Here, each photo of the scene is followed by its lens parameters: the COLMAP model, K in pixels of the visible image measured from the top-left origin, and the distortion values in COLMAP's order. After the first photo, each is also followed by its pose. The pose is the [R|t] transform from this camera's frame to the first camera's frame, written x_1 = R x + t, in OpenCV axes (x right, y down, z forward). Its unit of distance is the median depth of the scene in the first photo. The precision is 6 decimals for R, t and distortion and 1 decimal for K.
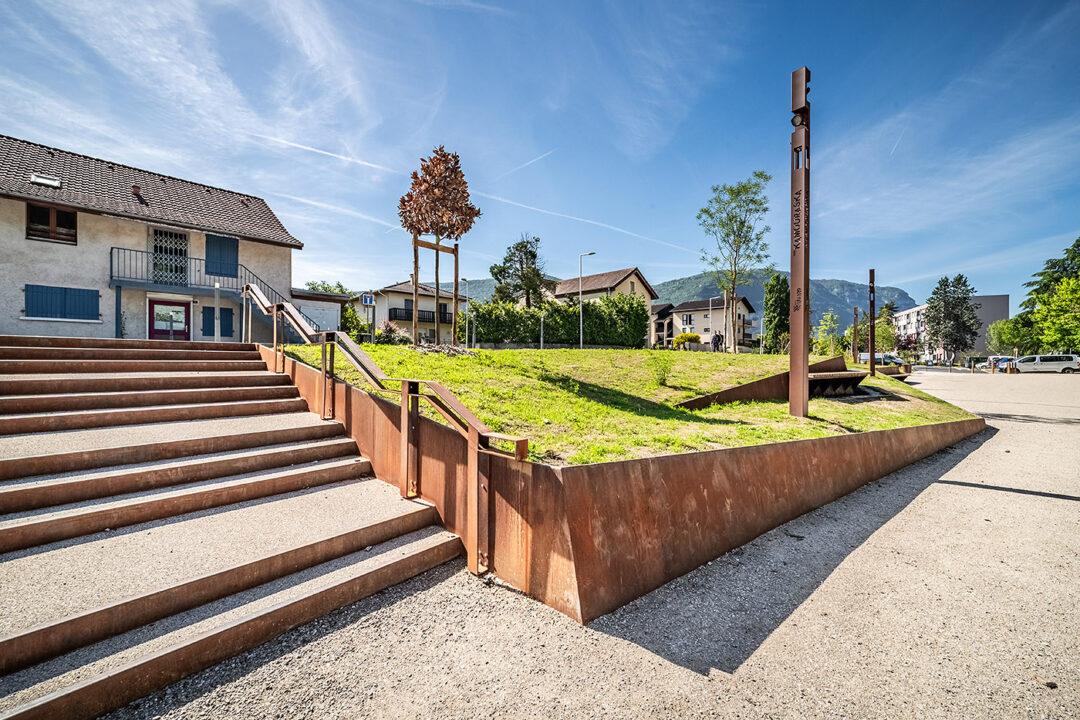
lens RADIAL K [[417.7, 0, 543.1], [0, 417.7, 356.7], [0, 0, 1]] dist [0.003393, 0.001593]
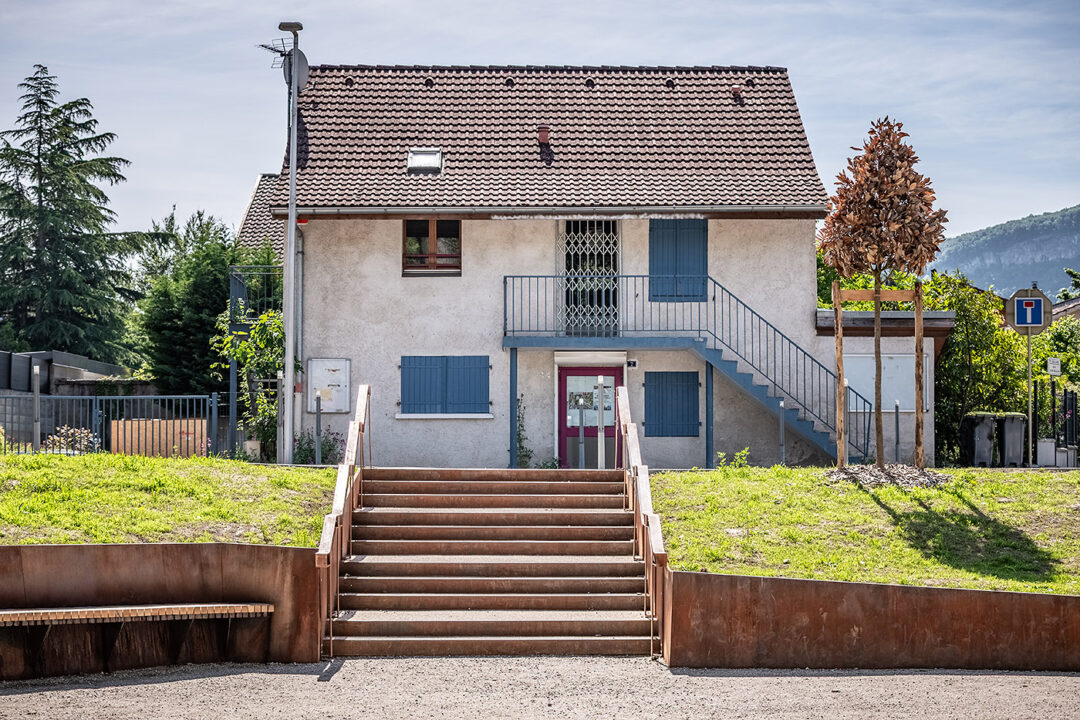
lens RADIAL K [[2185.5, 0, 539.3], [0, 2185.5, 360.0], [0, 0, 1]] dist [-0.059364, 0.000000]
pose [[0.693418, -0.038735, -0.719493, 1.979826], [0.002857, 0.998694, -0.051013, -0.031813], [0.720530, 0.033318, 0.692623, -1.759452]]
